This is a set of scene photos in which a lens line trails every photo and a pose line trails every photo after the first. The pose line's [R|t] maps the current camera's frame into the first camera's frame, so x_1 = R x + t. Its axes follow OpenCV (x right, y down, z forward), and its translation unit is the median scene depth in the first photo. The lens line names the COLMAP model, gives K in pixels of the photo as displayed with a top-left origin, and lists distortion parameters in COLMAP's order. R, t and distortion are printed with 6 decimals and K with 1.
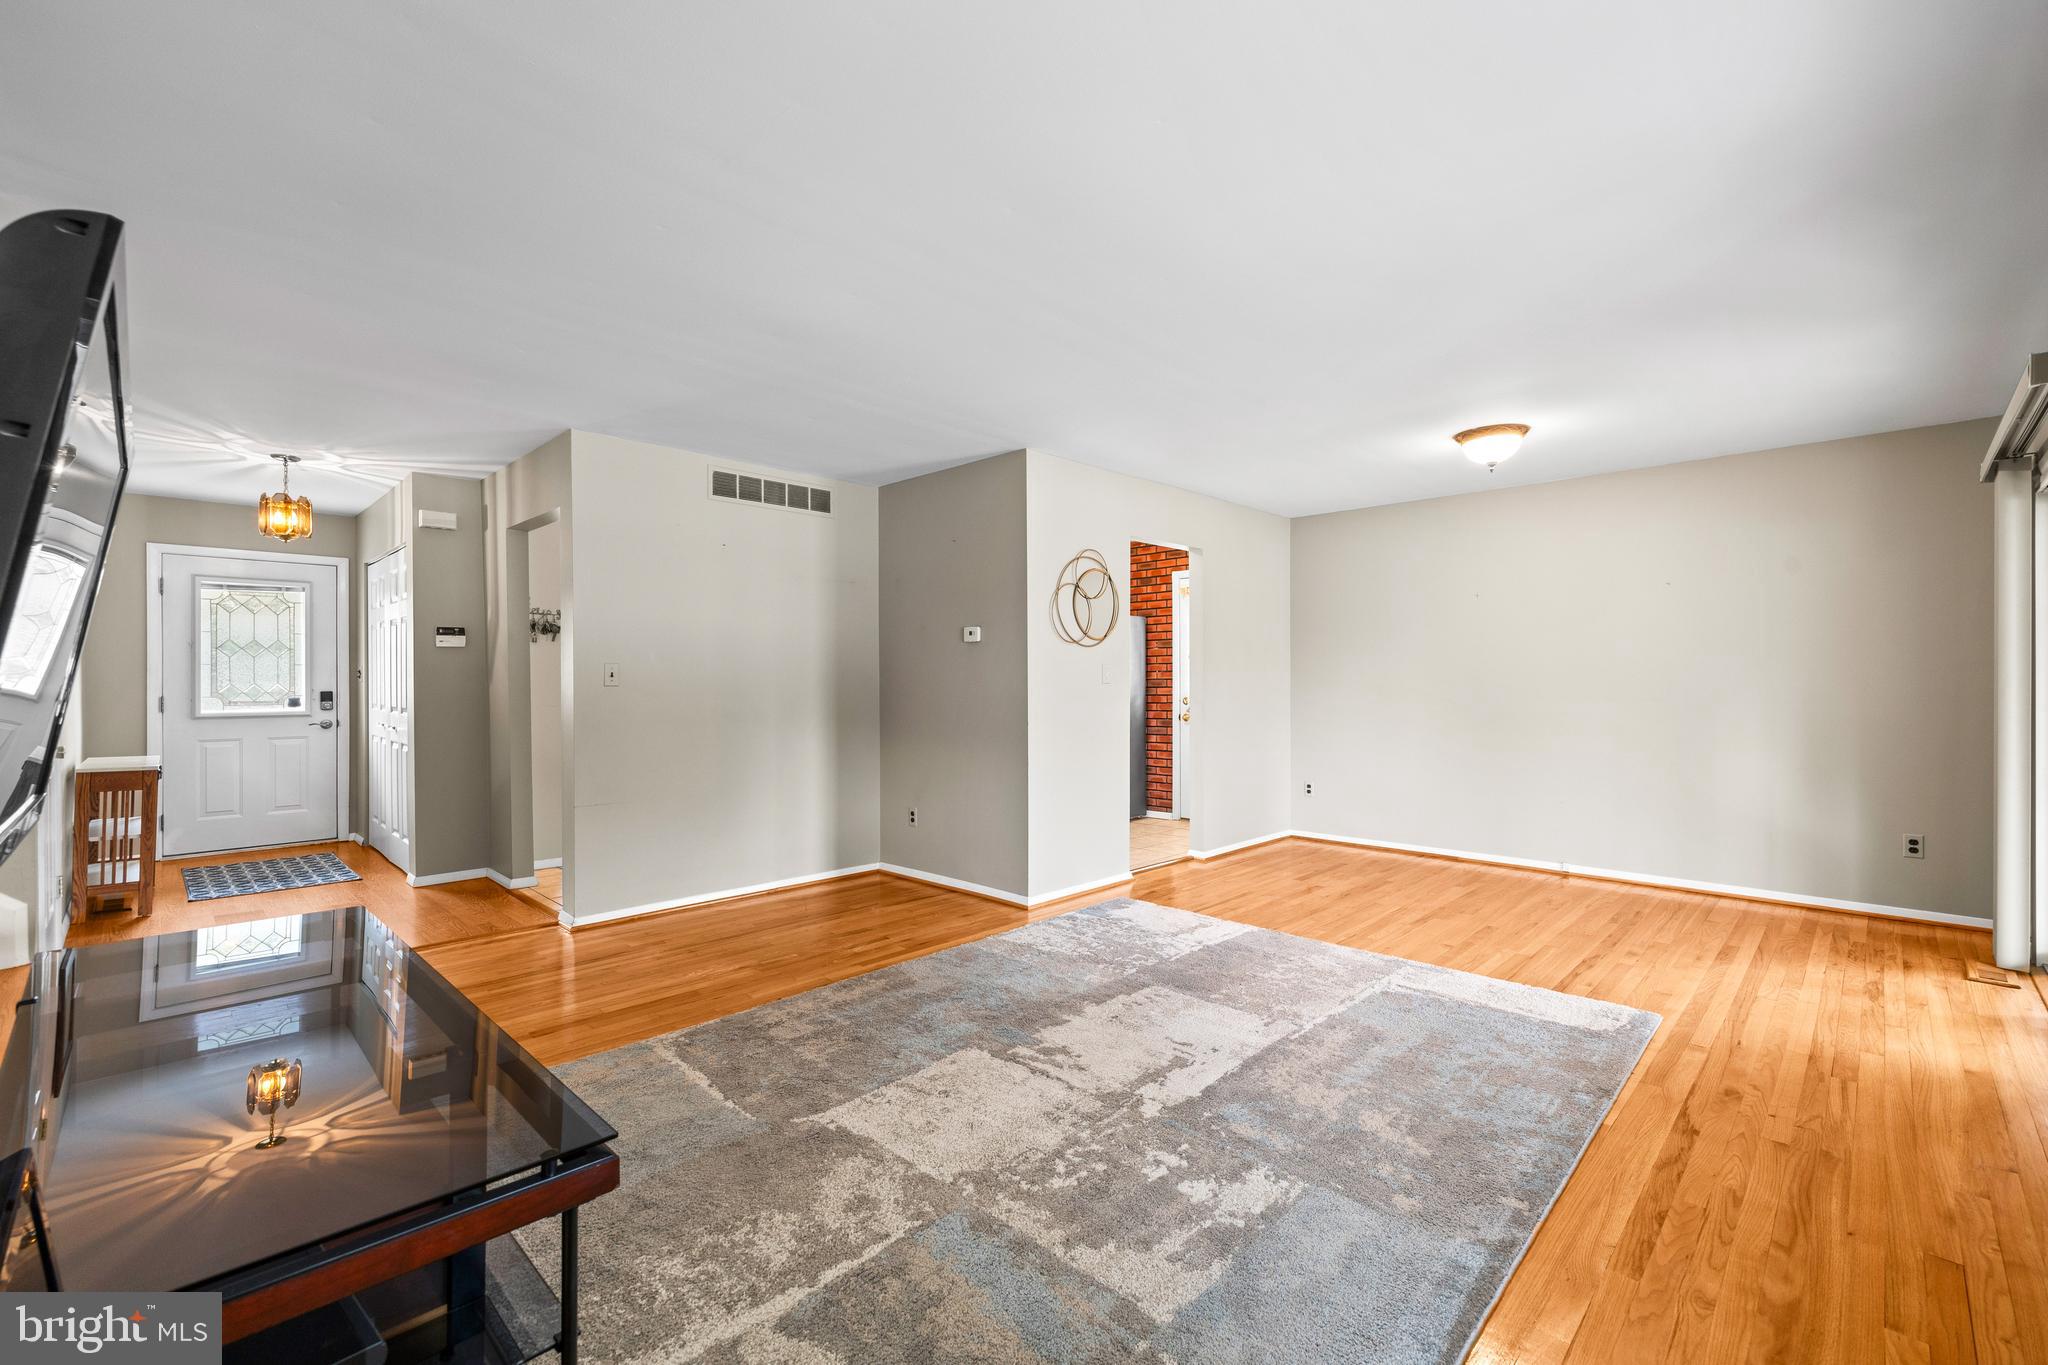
lens RADIAL K [[866.6, 0, 1025.2], [0, 866.6, 669.9], [0, 0, 1]] dist [0.003159, 0.000126]
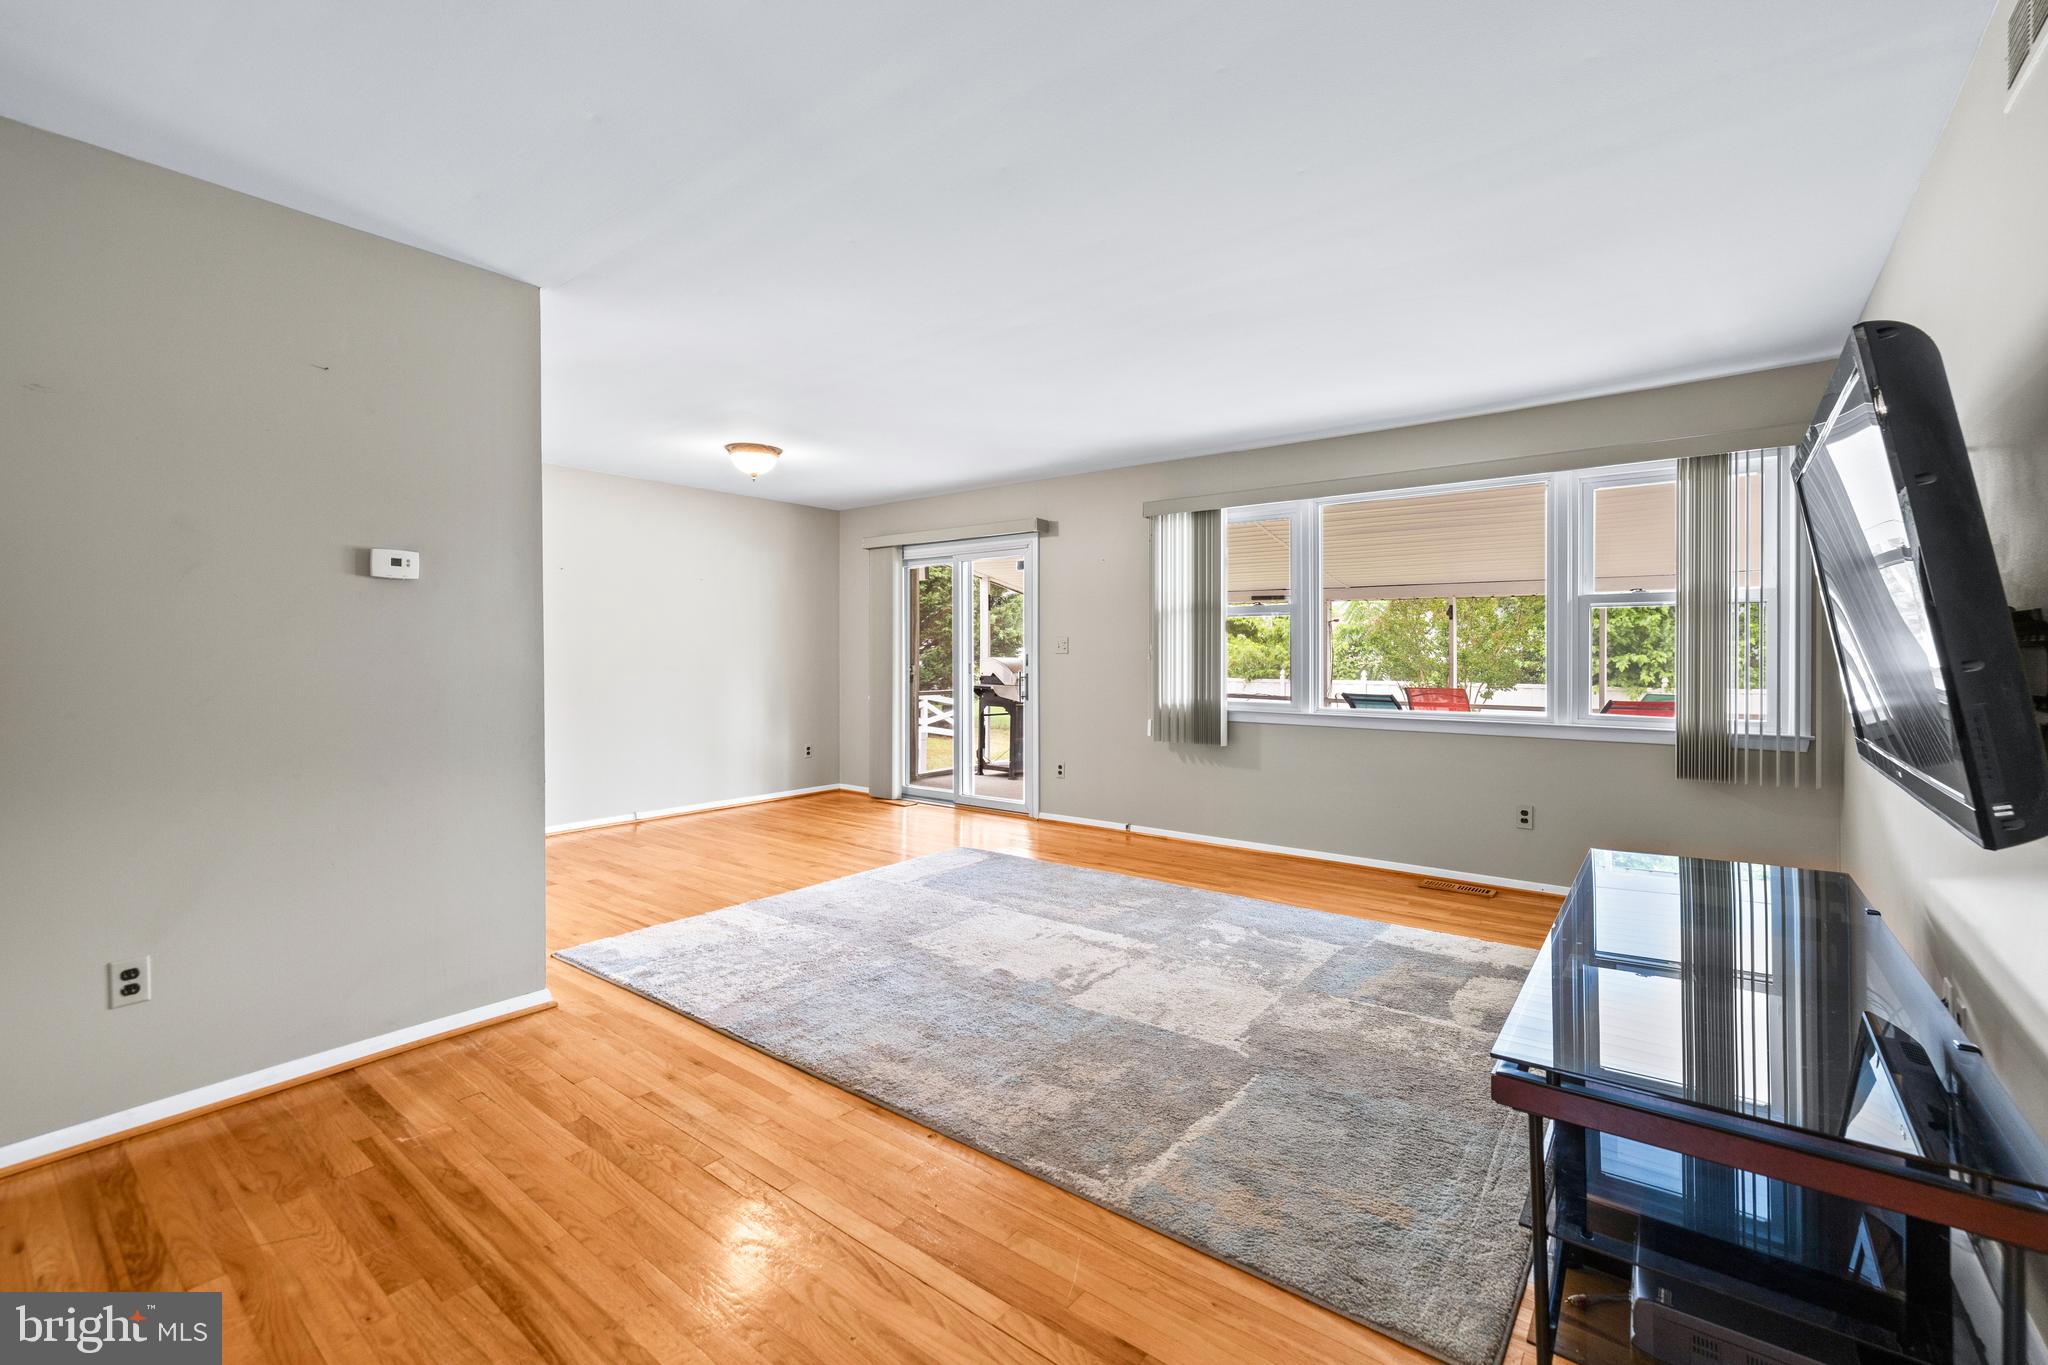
lens RADIAL K [[871.1, 0, 1023.3], [0, 871.1, 654.6], [0, 0, 1]] dist [0.001487, 0.000193]
pose [[-0.113128, 0.001321, 0.993580, -1.058605], [-0.012319, 0.999920, -0.002733, 0.018388], [-0.993504, -0.012549, -0.113102, 1.129212]]
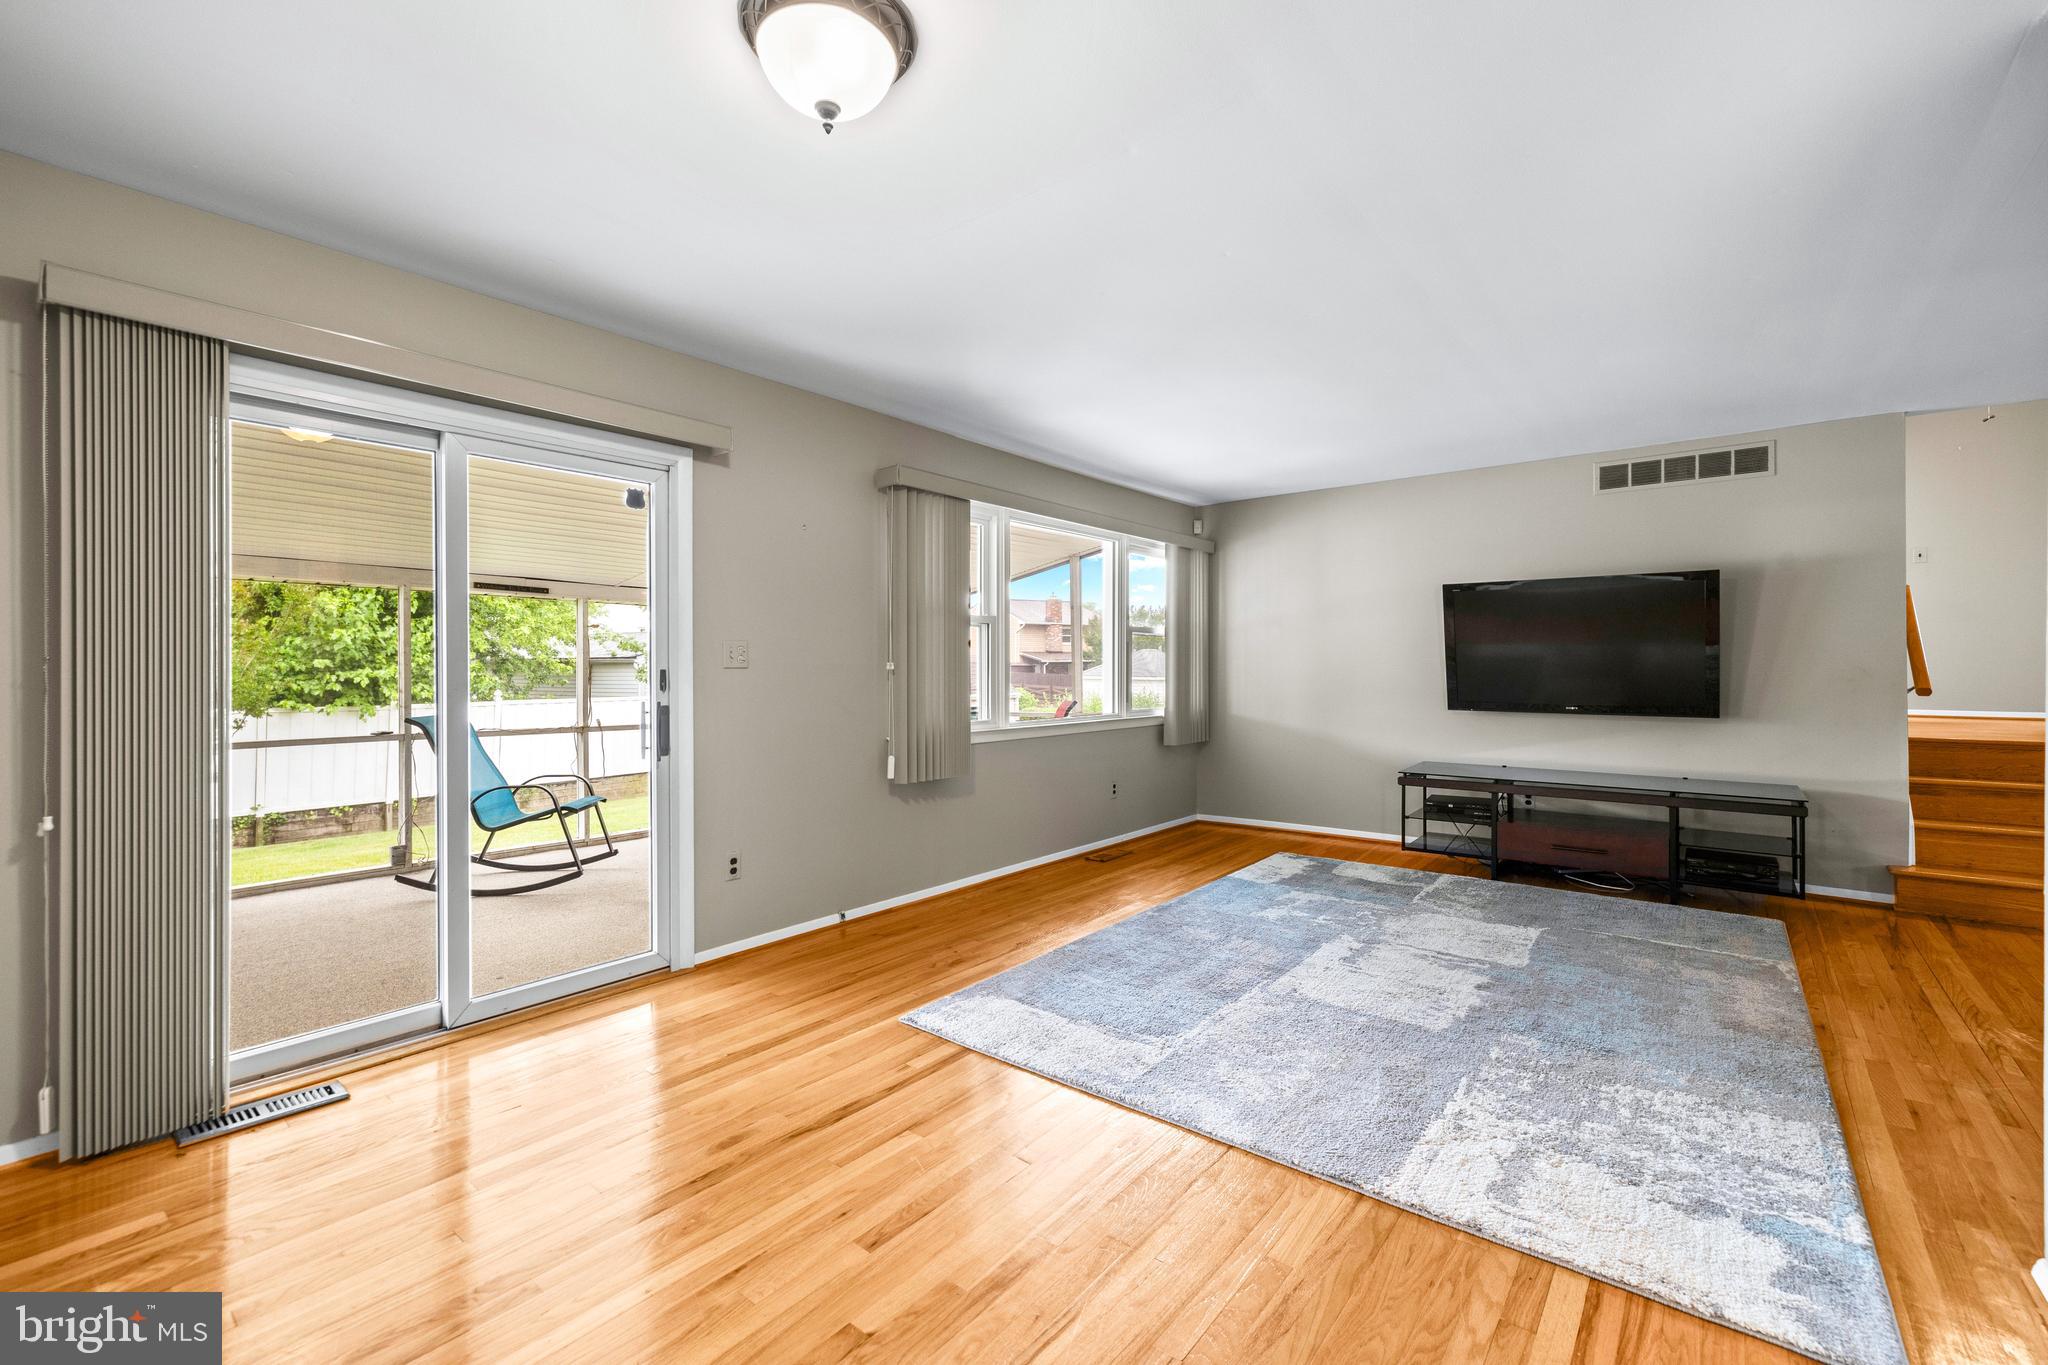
lens RADIAL K [[866.6, 0, 1025.2], [0, 866.6, 669.9], [0, 0, 1]] dist [0.003159, 0.000126]
pose [[-0.995273, 0.004783, -0.097000, 0.718037], [0.005787, 0.999933, -0.010070, 0.027036], [0.096945, -0.010584, -0.995233, 2.060539]]
